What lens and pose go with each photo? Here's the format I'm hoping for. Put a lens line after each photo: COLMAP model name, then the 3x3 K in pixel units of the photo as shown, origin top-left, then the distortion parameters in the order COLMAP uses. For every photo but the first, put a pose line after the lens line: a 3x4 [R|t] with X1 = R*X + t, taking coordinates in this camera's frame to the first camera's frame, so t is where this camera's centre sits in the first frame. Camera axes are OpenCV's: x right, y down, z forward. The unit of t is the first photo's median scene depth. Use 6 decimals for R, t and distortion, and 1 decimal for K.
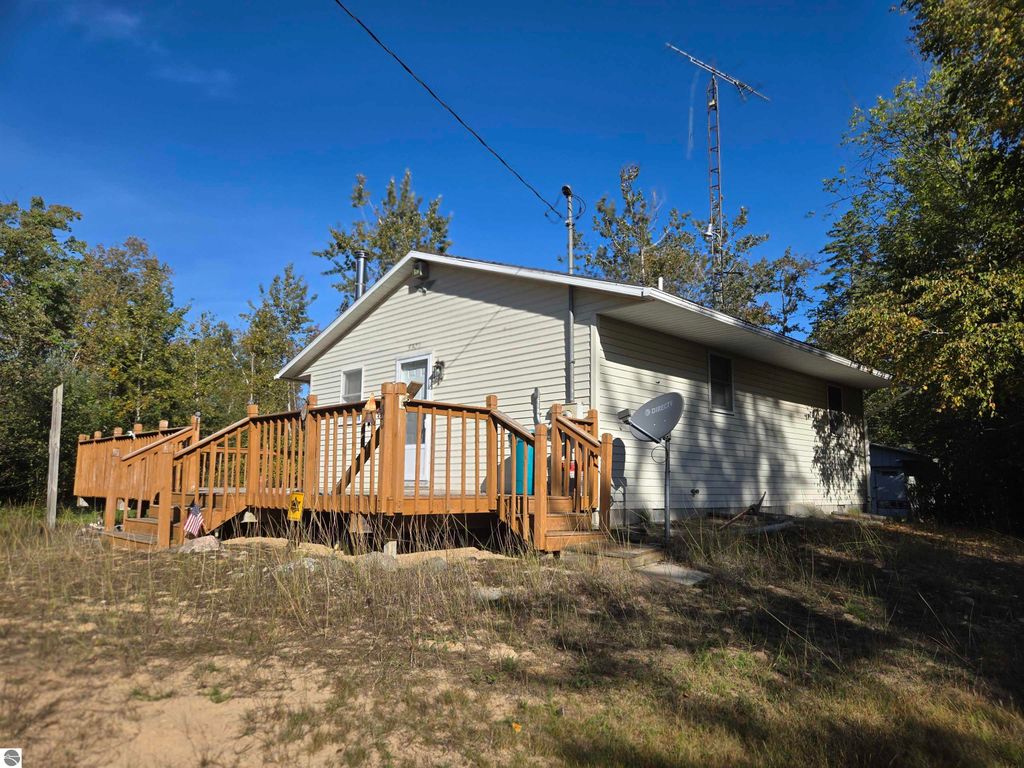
lens RADIAL K [[686.7, 0, 515.8], [0, 686.7, 386.7], [0, 0, 1]] dist [0.076698, 0.001151]
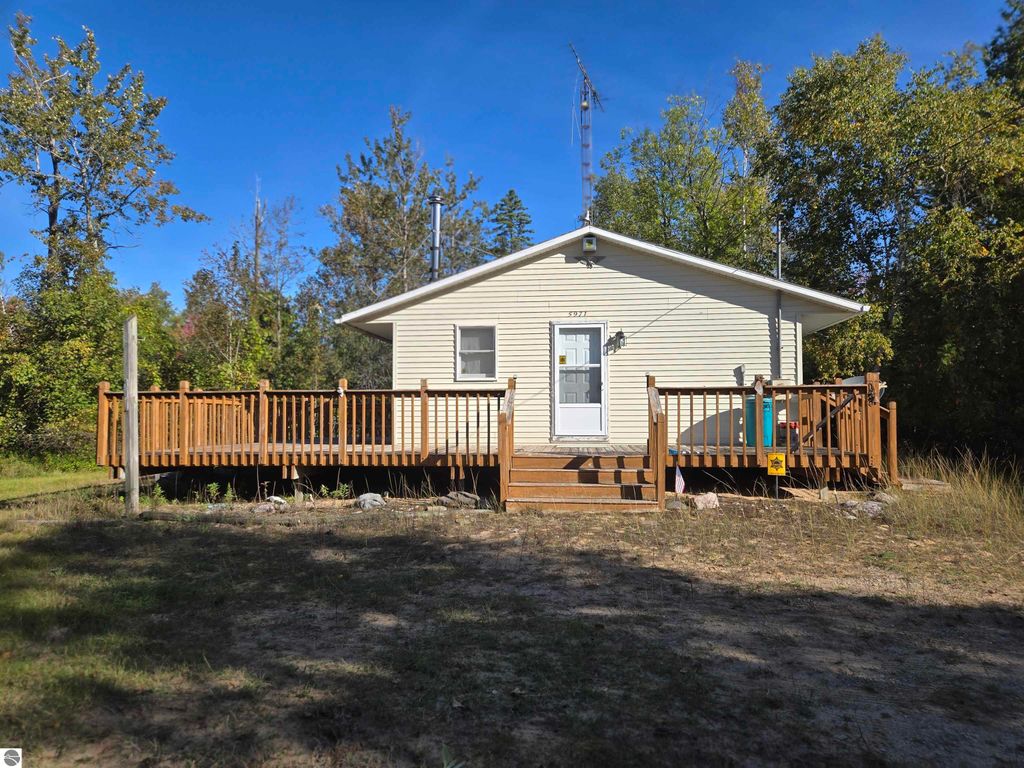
lens RADIAL K [[686.7, 0, 518.4], [0, 686.7, 385.1], [0, 0, 1]] dist [0.076698, 0.001151]
pose [[0.775974, 0.015772, 0.630568, -0.807996], [-0.076088, 0.994728, 0.068753, -0.012259], [-0.626159, -0.101329, 0.773083, 0.180462]]
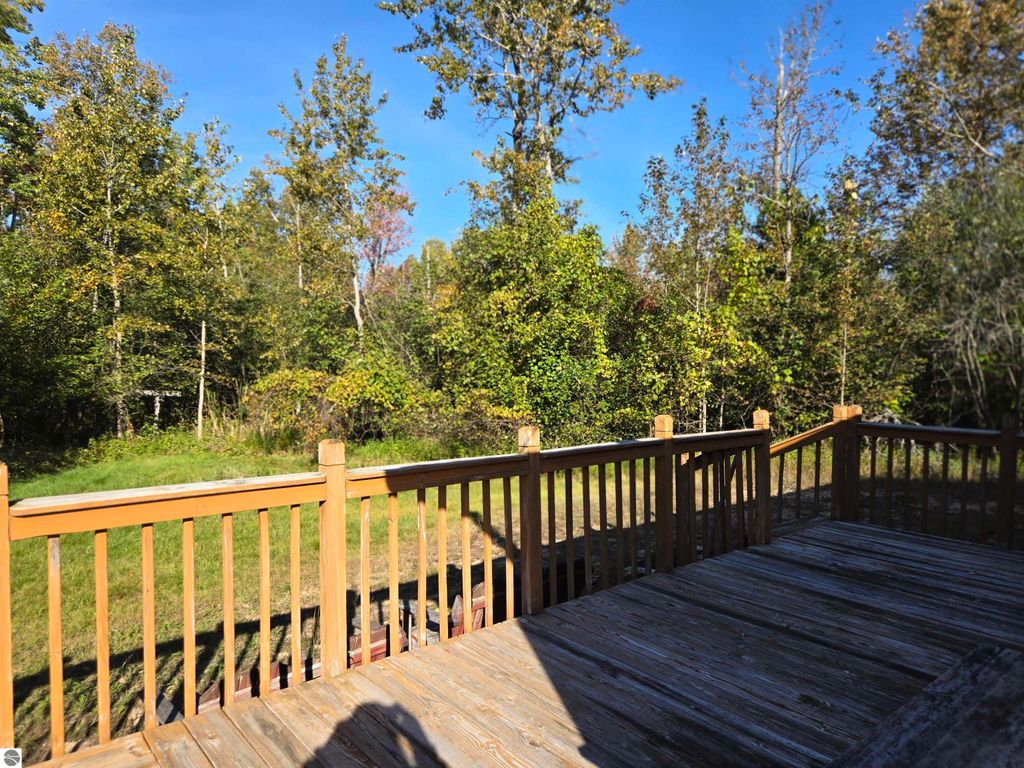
lens RADIAL K [[686.7, 0, 512.4], [0, 686.7, 392.5], [0, 0, 1]] dist [0.076698, 0.001151]
pose [[0.996945, -0.001060, -0.078103, -0.391033], [0.015366, 0.983031, 0.182795, 0.041683], [0.076584, -0.183437, 0.980044, 1.077983]]
